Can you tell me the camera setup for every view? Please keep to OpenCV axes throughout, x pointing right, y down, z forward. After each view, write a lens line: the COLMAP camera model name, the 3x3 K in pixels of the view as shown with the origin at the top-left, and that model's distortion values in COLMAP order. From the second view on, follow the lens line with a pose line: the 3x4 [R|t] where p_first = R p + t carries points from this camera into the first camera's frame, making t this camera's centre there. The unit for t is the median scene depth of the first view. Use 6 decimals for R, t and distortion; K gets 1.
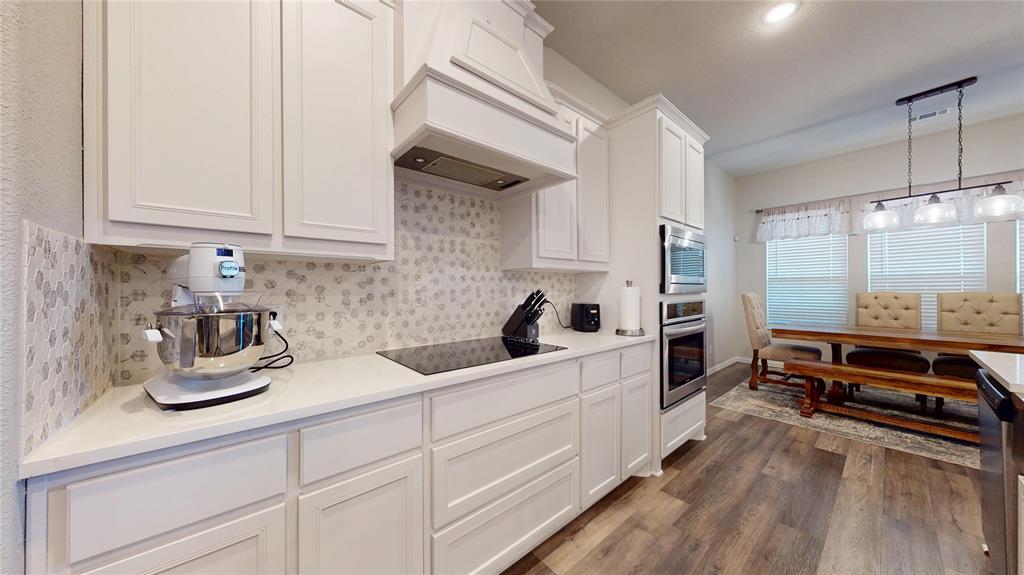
lens RADIAL K [[322.8, 0, 513.5], [0, 322.8, 289.5], [0, 0, 1]] dist [-0.000542, 0.000007]
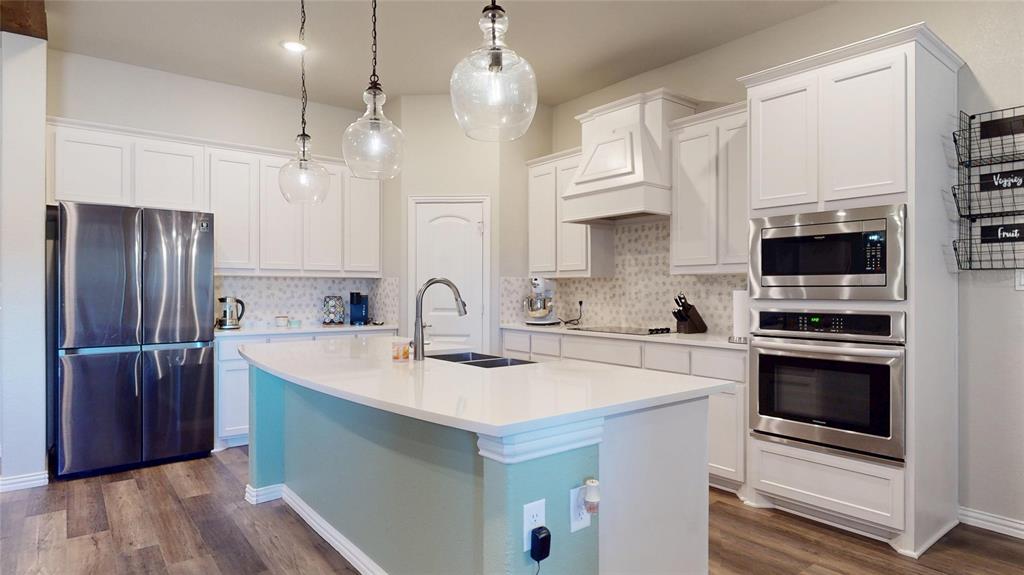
lens RADIAL K [[564.9, 0, 512.0], [0, 564.9, 287.5], [0, 0, 1]] dist [-0.000728, -0.000016]
pose [[-0.038489, 0.000324, -0.999259, 2.396594], [-0.001575, 0.999999, 0.000385, -0.019438], [0.999258, 0.001589, -0.038489, 0.490828]]
